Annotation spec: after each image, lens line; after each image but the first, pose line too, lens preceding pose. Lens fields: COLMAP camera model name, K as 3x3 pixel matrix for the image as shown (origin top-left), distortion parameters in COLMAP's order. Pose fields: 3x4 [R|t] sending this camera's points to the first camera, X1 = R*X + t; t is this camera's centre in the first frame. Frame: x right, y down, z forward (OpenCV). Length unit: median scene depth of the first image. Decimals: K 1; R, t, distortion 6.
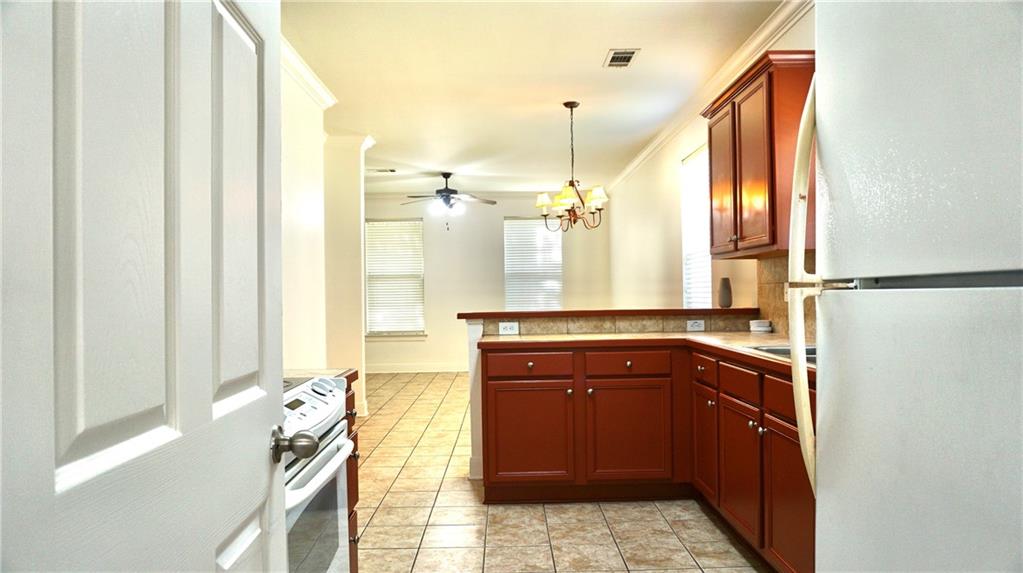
lens RADIAL K [[681.7, 0, 509.3], [0, 681.7, 287.5], [0, 0, 1]] dist [-0.028110, 0.021073]
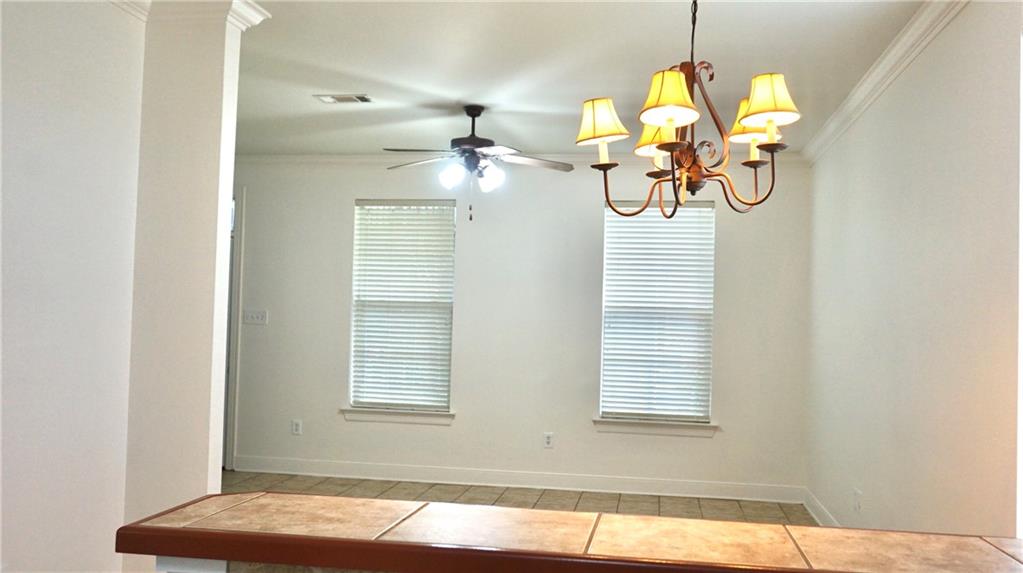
lens RADIAL K [[954.2, 0, 515.0], [0, 954.2, 286.1], [0, 0, 1]] dist [-0.024877, 0.000000]
pose [[0.987672, 0.034919, -0.152594, 0.049661], [-0.039095, 0.998936, -0.024448, -0.020493], [0.151578, 0.030112, 0.987986, 0.321063]]
